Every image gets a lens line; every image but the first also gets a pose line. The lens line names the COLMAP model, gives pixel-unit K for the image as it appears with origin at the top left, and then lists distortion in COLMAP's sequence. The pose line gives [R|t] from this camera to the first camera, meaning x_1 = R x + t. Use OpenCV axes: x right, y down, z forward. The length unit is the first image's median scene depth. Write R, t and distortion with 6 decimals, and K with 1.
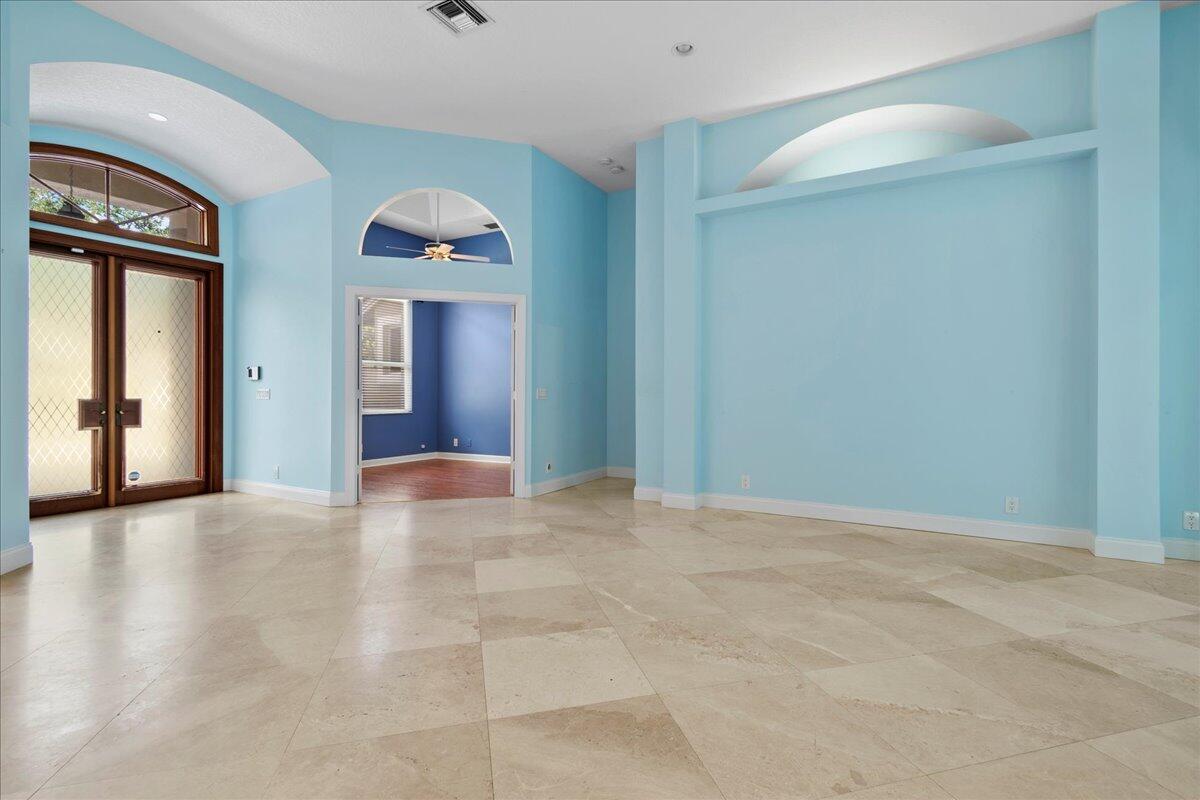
lens RADIAL K [[546.8, 0, 607.1], [0, 546.8, 390.0], [0, 0, 1]] dist [0.002227, 0.000275]
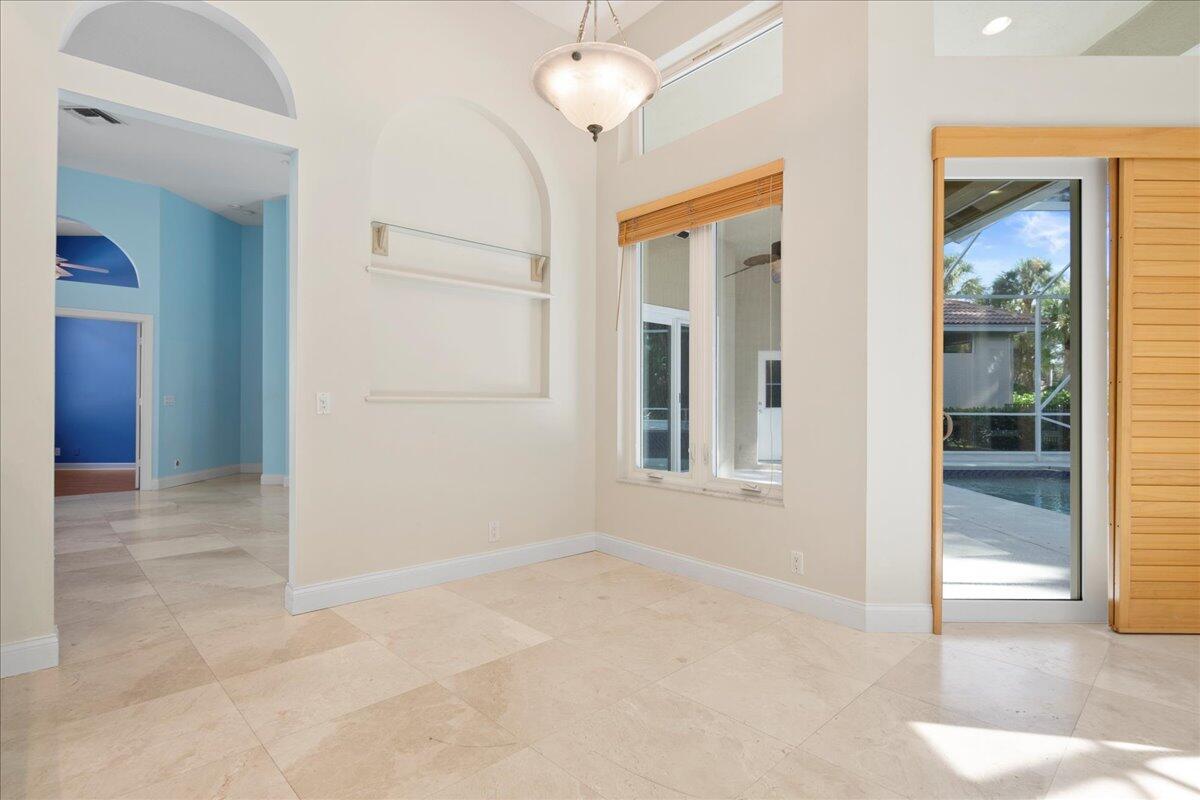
lens RADIAL K [[596.4, 0, 609.1], [0, 596.4, 398.3], [0, 0, 1]] dist [-0.000811, -0.000052]
pose [[0.870571, 0.002413, 0.492037, 0.074264], [-0.005411, 0.999974, 0.004669, -0.008674], [-0.492013, -0.006727, 0.870562, -0.597603]]
